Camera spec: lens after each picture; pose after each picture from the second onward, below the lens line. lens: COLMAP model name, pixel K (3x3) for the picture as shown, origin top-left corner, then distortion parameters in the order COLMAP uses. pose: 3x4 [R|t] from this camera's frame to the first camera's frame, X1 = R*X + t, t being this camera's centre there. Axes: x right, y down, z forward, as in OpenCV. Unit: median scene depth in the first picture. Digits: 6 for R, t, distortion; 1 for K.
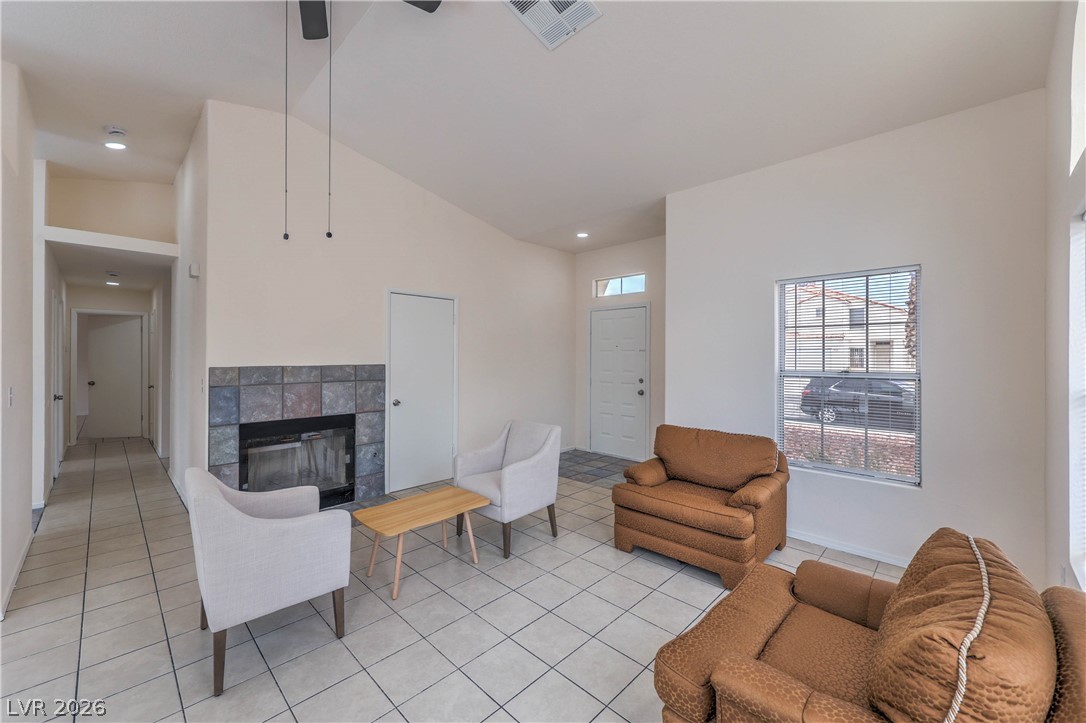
lens RADIAL K [[437.8, 0, 541.9], [0, 437.8, 355.9], [0, 0, 1]] dist [0.008984, 0.000389]
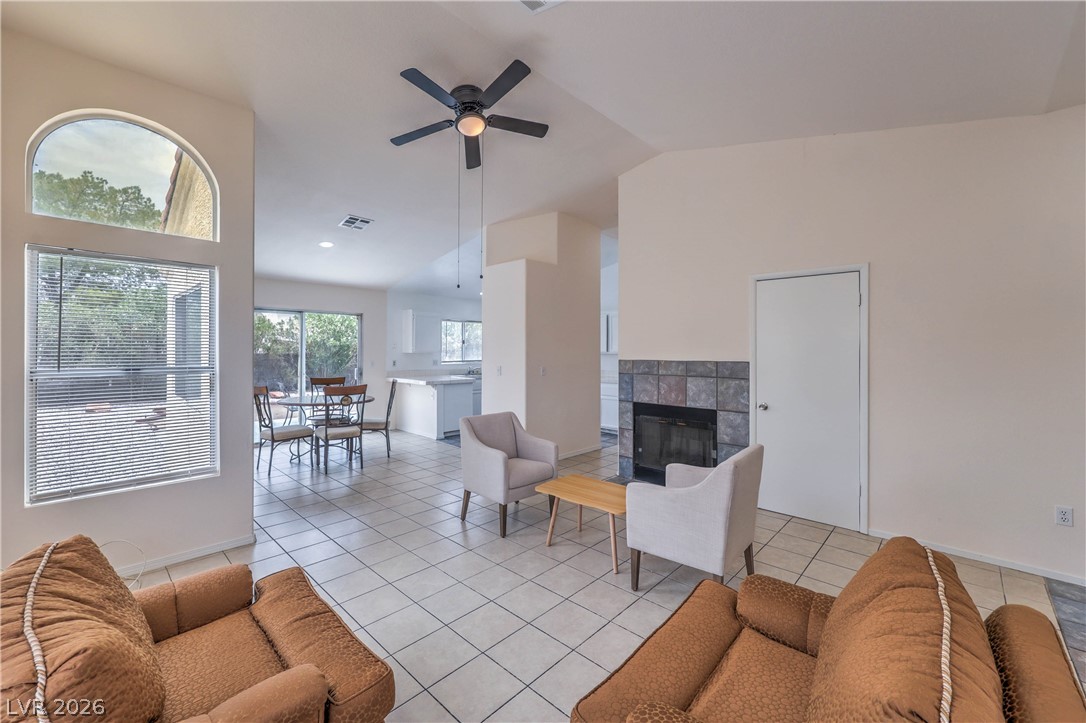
lens RADIAL K [[437.8, 0, 543.3], [0, 437.8, 354.3], [0, 0, 1]] dist [0.008984, 0.000389]
pose [[0.020111, 0.006468, -0.999777, 0.597325], [-0.001761, 0.999978, 0.006434, -0.000685], [0.999796, 0.001631, 0.020122, 0.629819]]
